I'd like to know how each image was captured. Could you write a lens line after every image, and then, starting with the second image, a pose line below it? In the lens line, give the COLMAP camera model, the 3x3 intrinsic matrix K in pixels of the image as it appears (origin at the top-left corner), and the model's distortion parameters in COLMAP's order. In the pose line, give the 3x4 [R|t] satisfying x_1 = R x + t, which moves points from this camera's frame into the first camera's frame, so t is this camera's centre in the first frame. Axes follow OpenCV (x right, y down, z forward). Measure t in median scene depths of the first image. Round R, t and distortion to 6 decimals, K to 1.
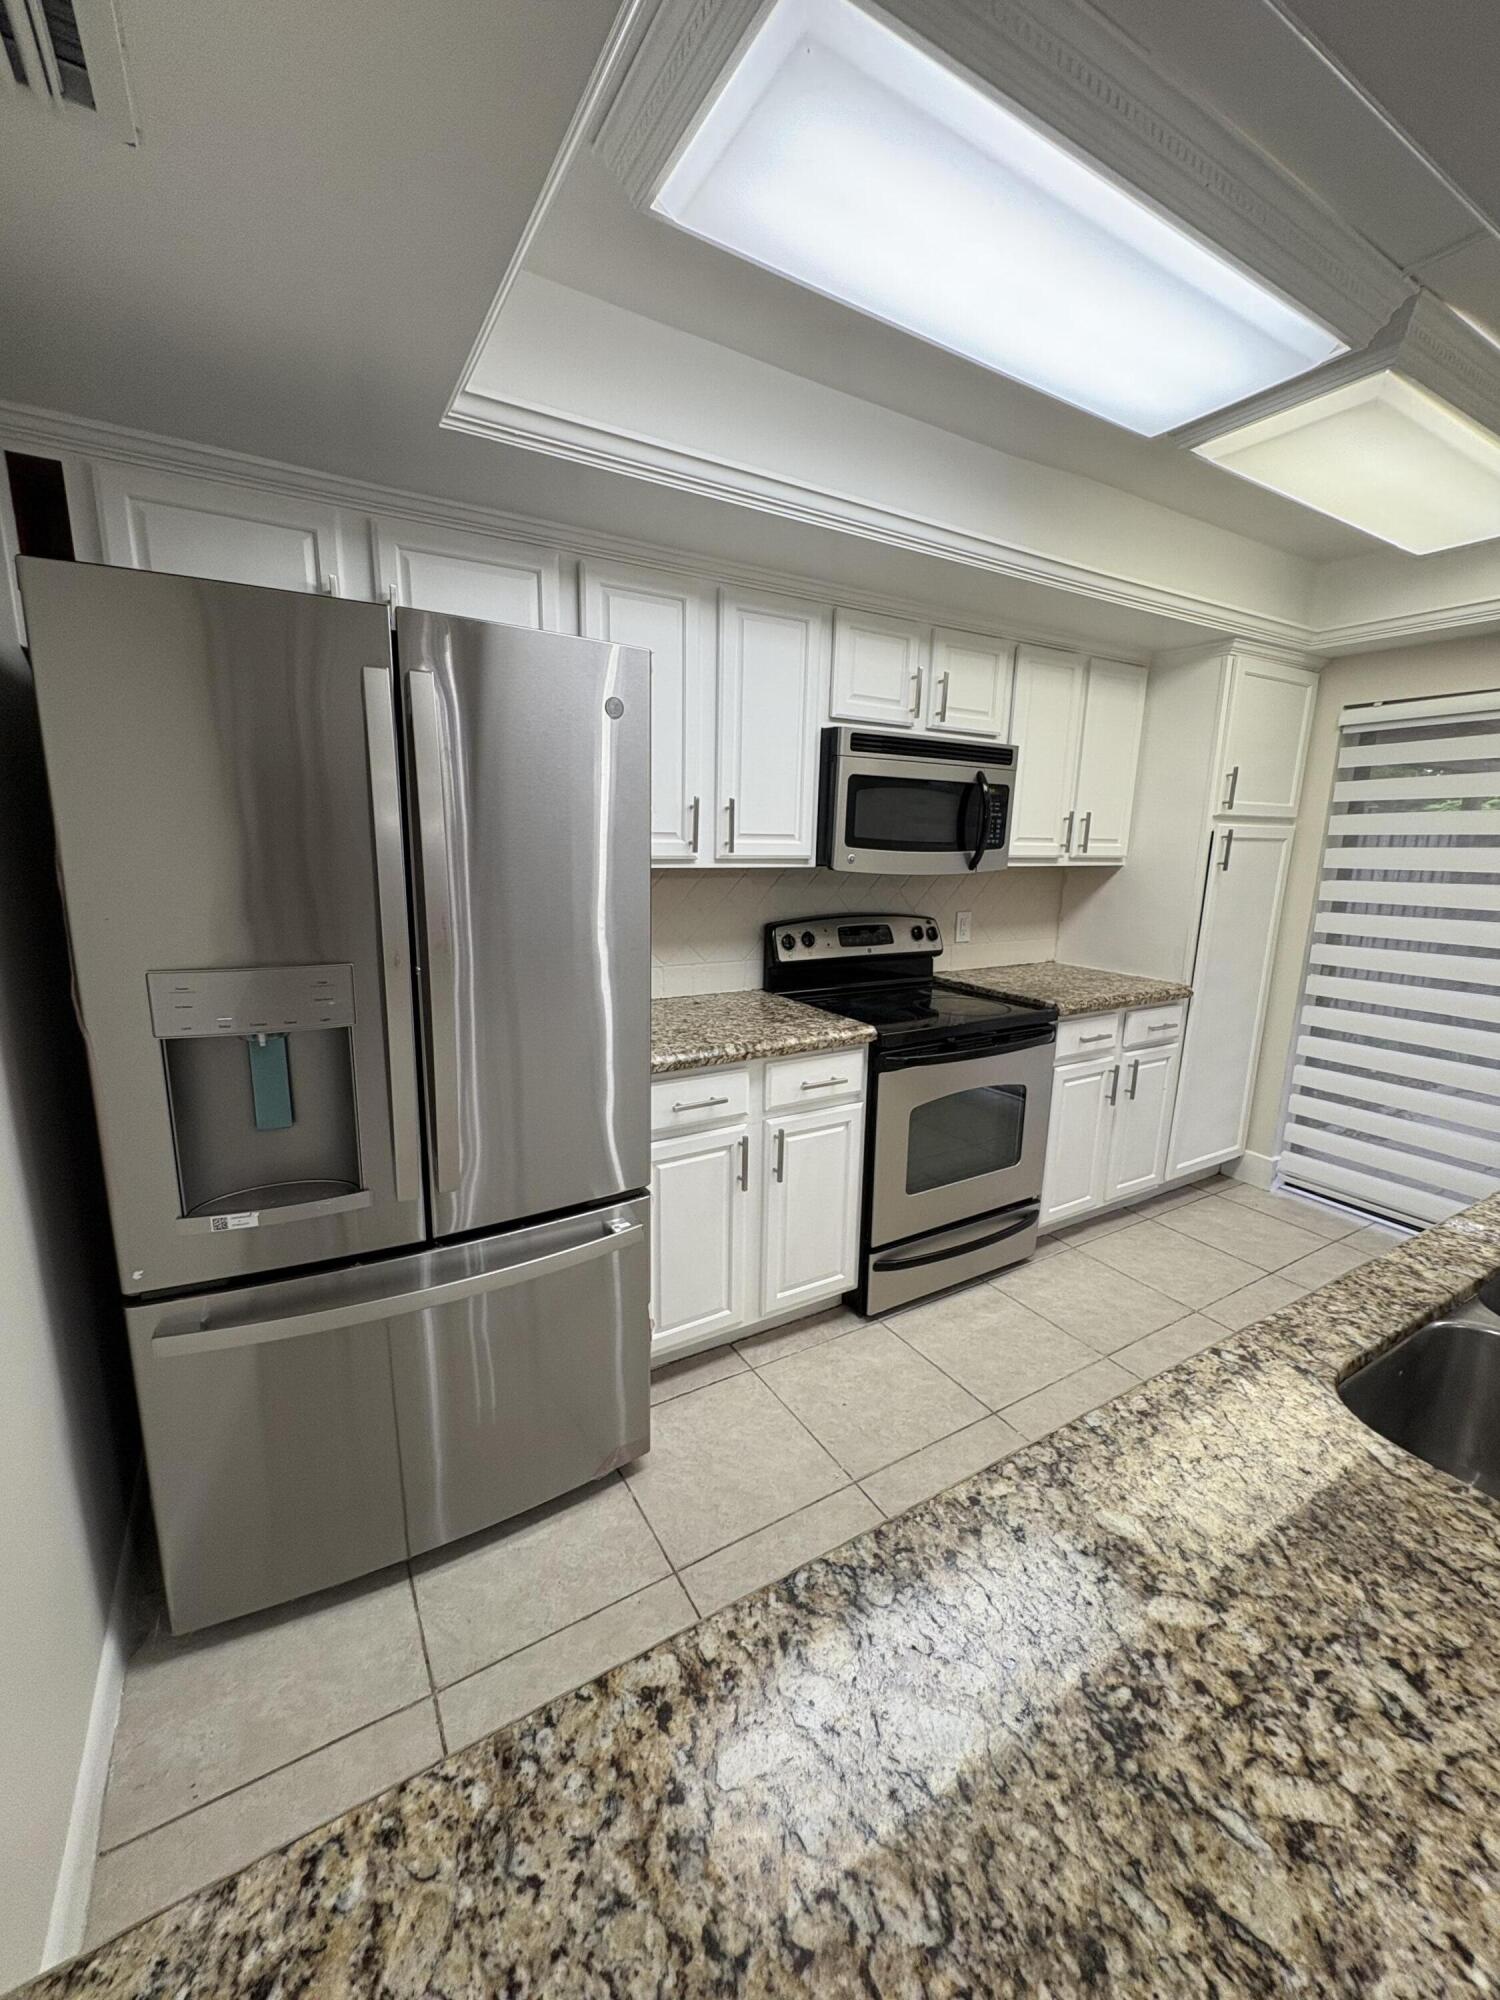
lens RADIAL K [[800.3, 0, 750.0], [0, 800.3, 1000.0], [0, 0, 1]] dist [0.000295, 0.000192]
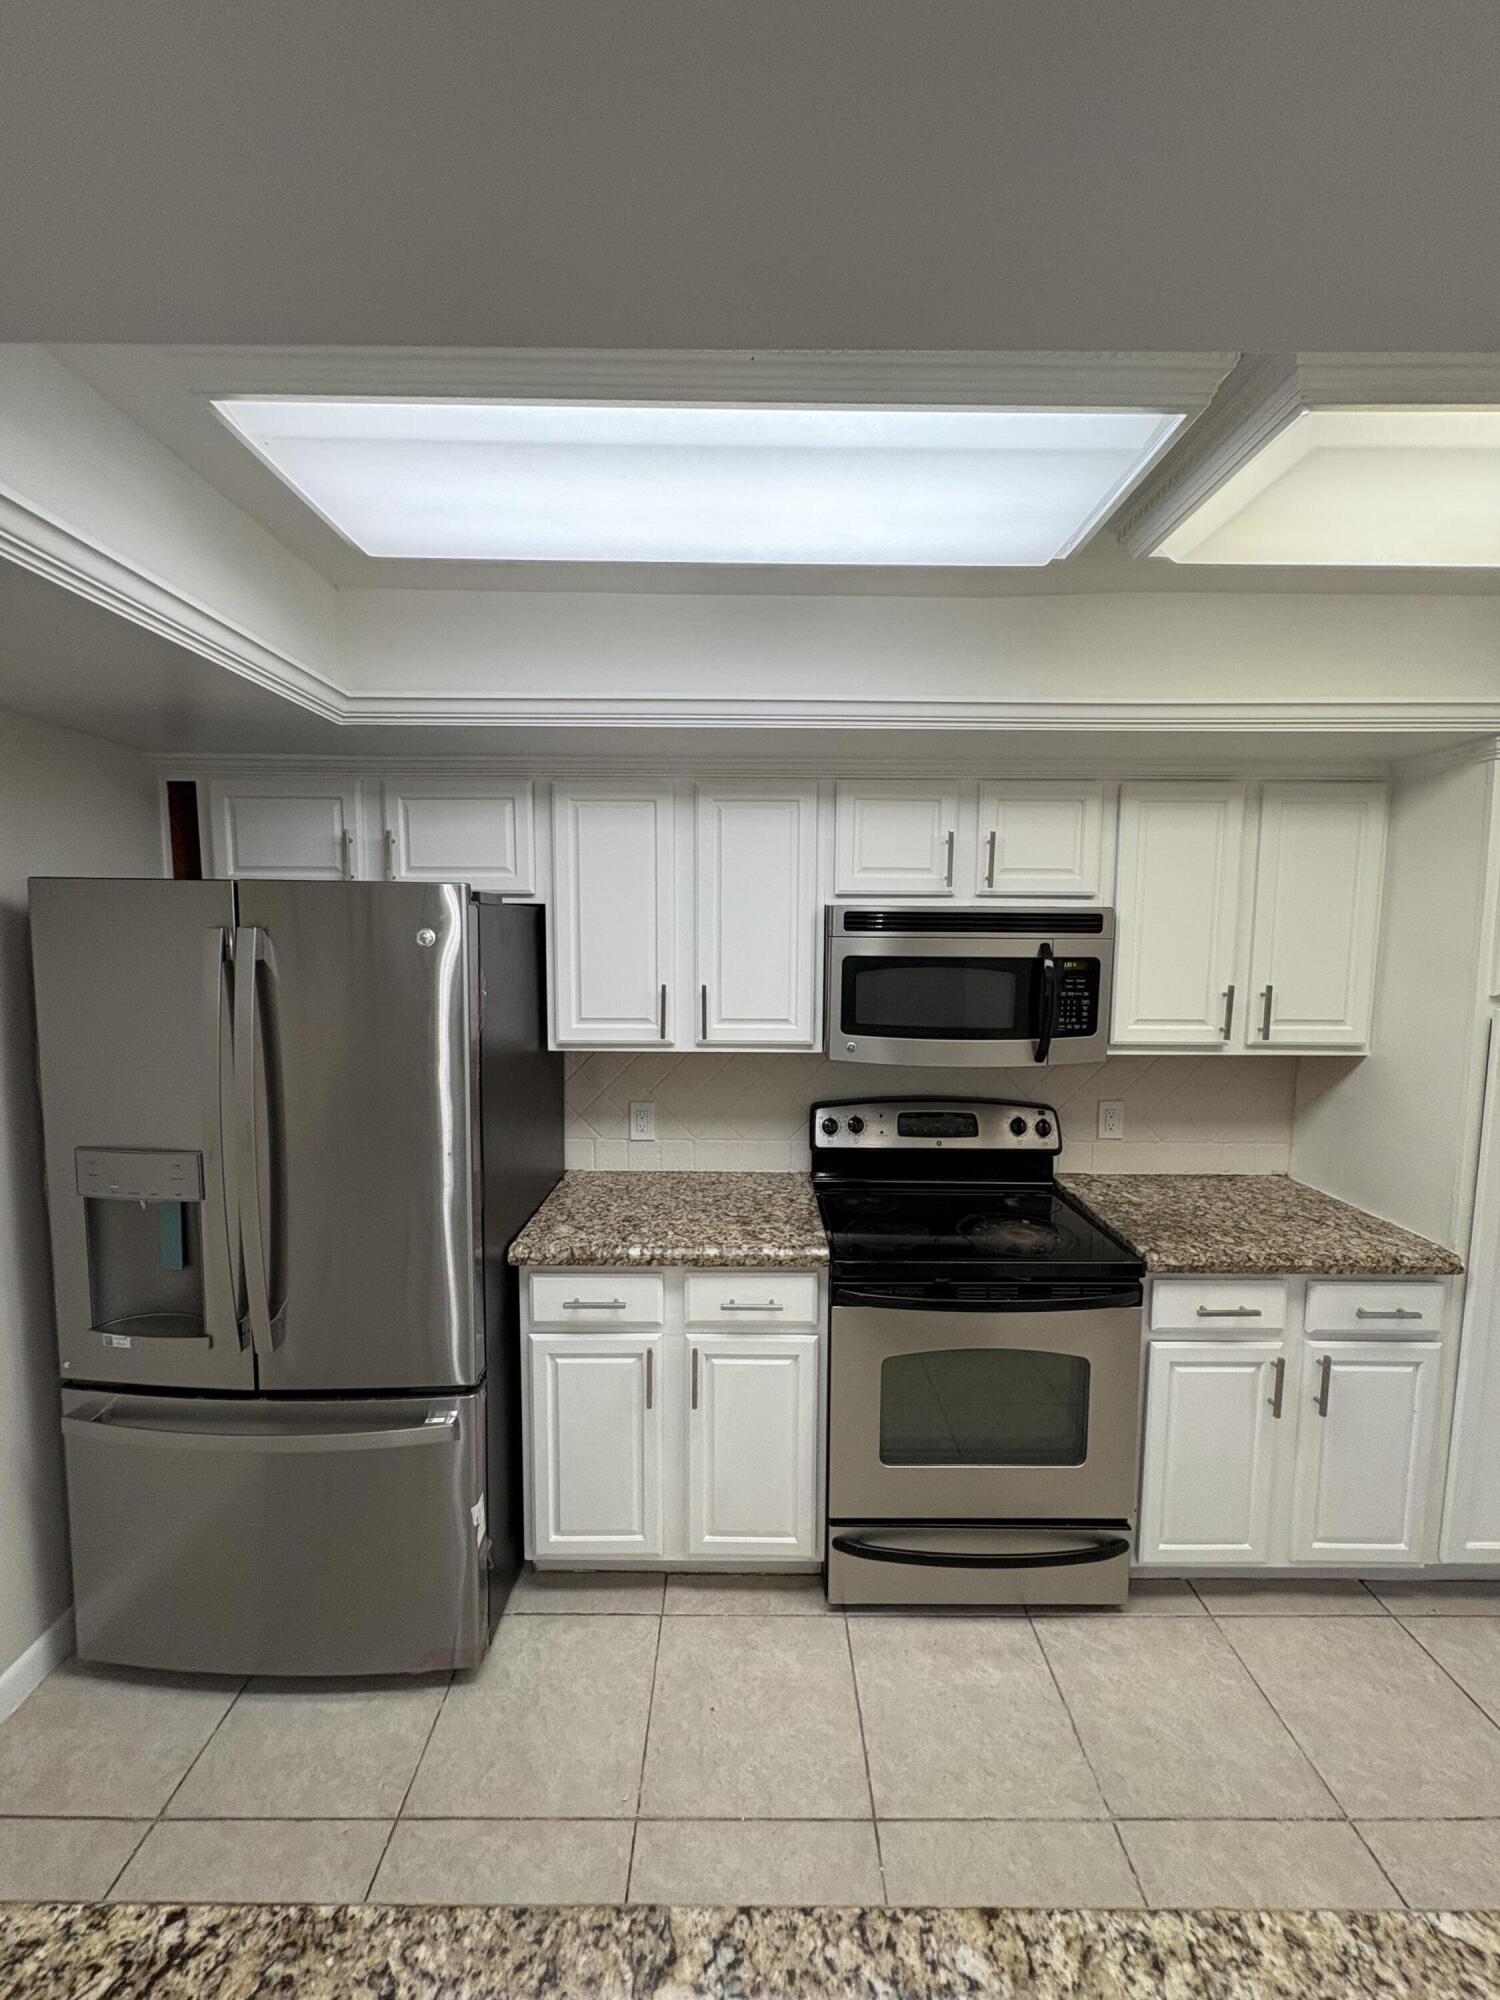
lens RADIAL K [[800.3, 0, 750.0], [0, 800.3, 1000.0], [0, 0, 1]] dist [0.000295, 0.000192]
pose [[0.858776, 0.032264, -0.511334, 0.438766], [-0.093963, 0.991006, -0.095278, -0.121533], [0.503661, 0.129869, 0.854084, 0.163111]]
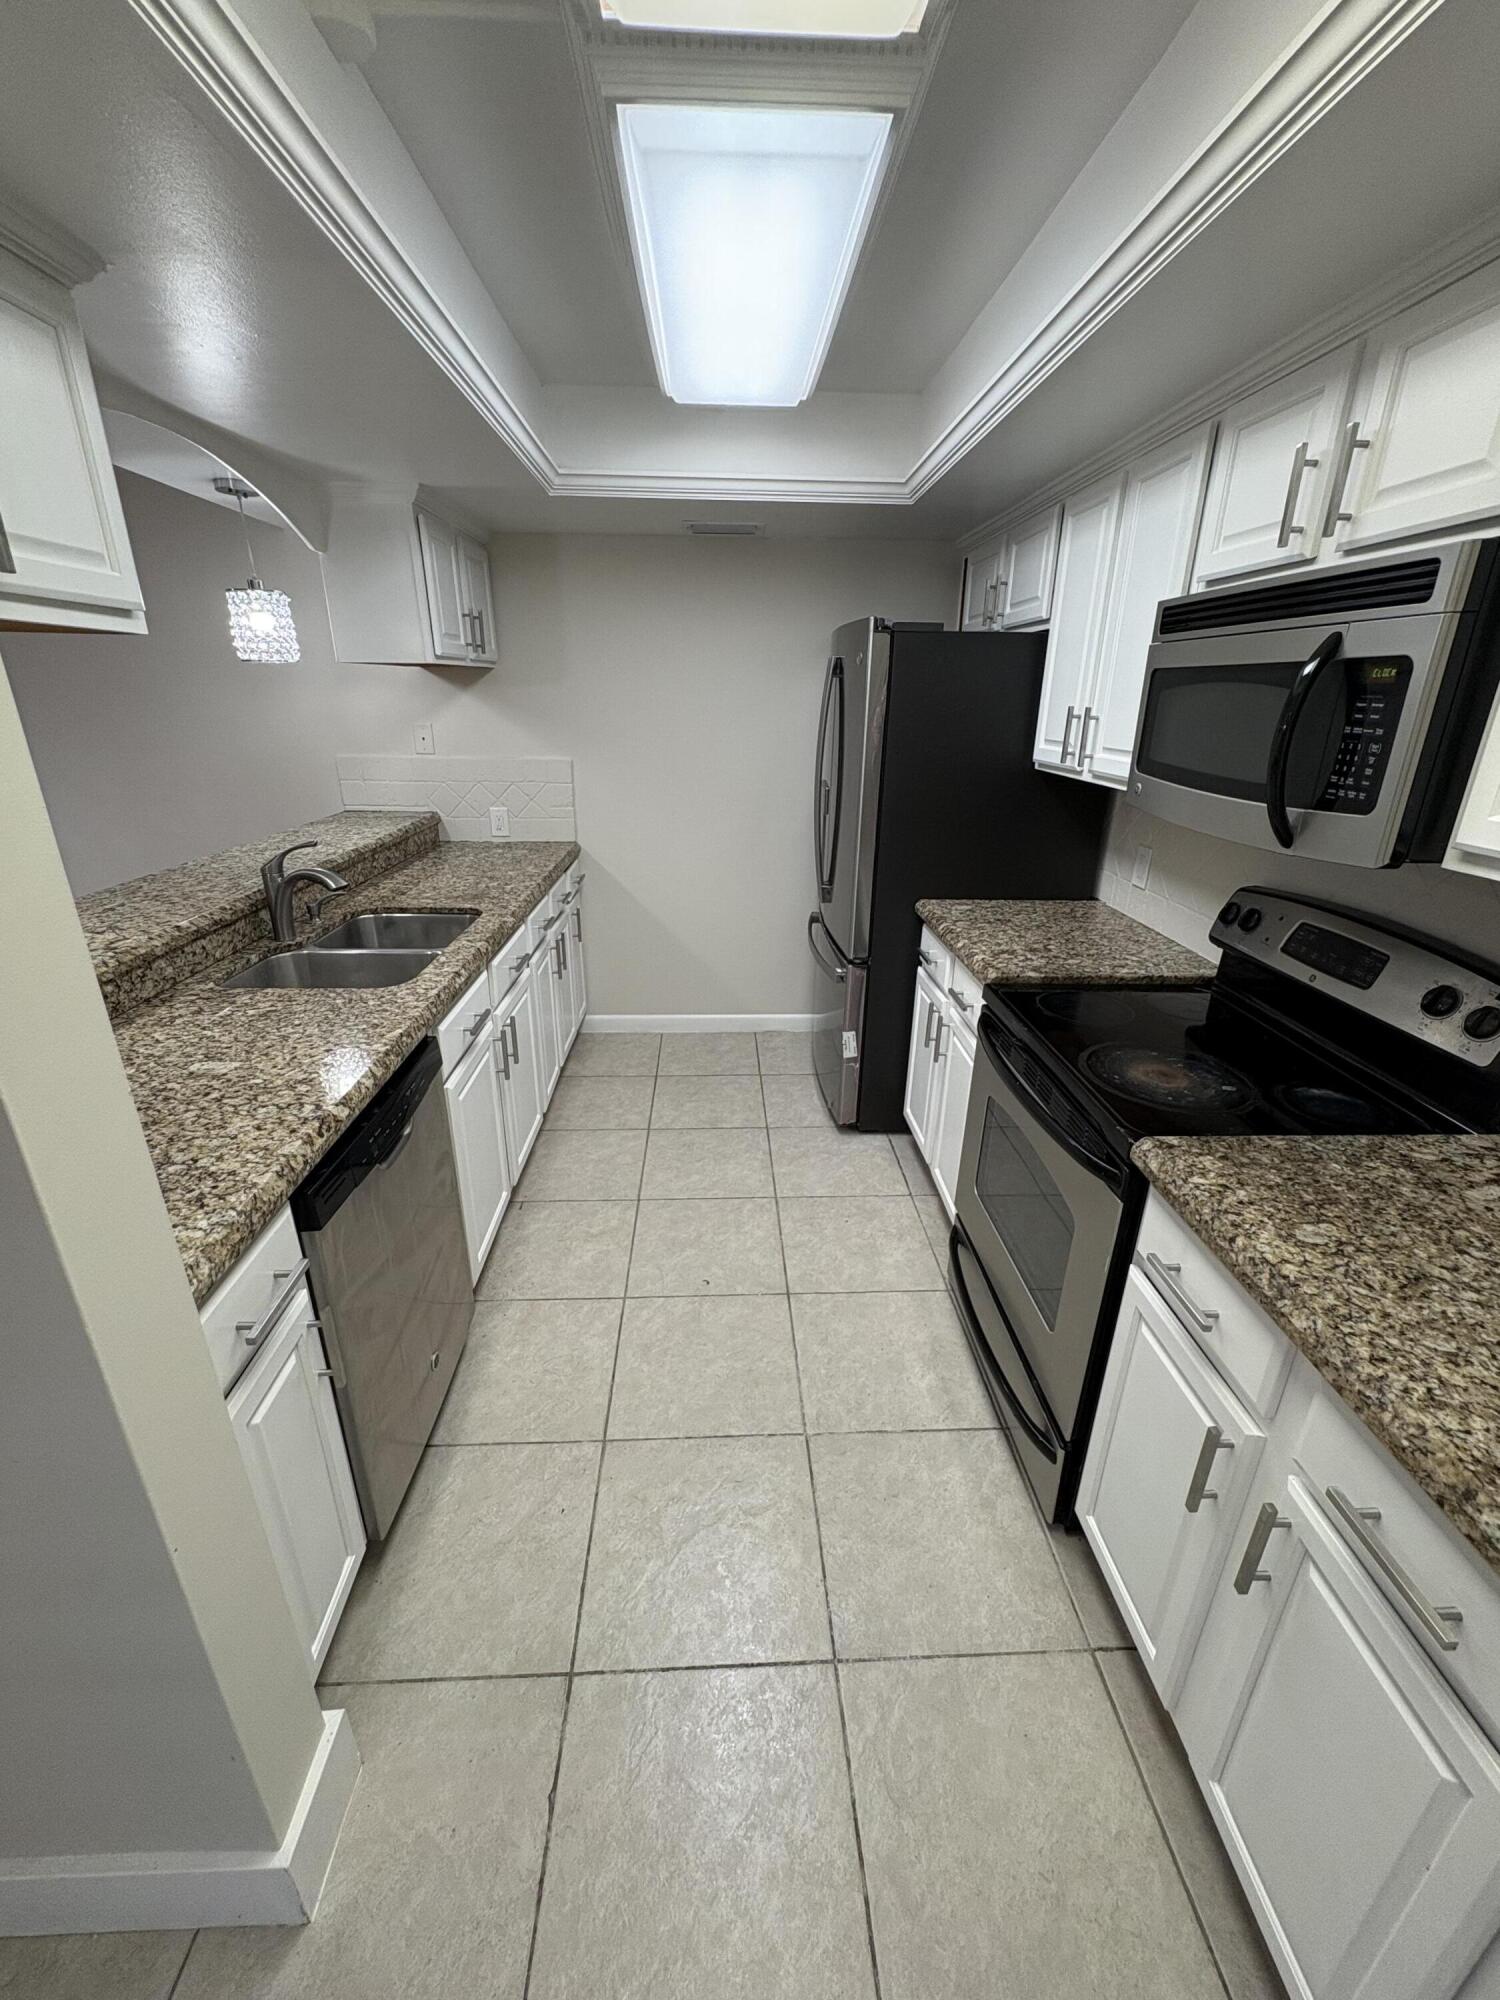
lens RADIAL K [[800.3, 0, 750.0], [0, 800.3, 1000.0], [0, 0, 1]] dist [0.000295, 0.000192]
pose [[-0.477603, 0.292300, -0.828526, 0.869646], [-0.199118, 0.882483, 0.426117, -0.225006], [0.855715, 0.368489, -0.363275, 0.940369]]
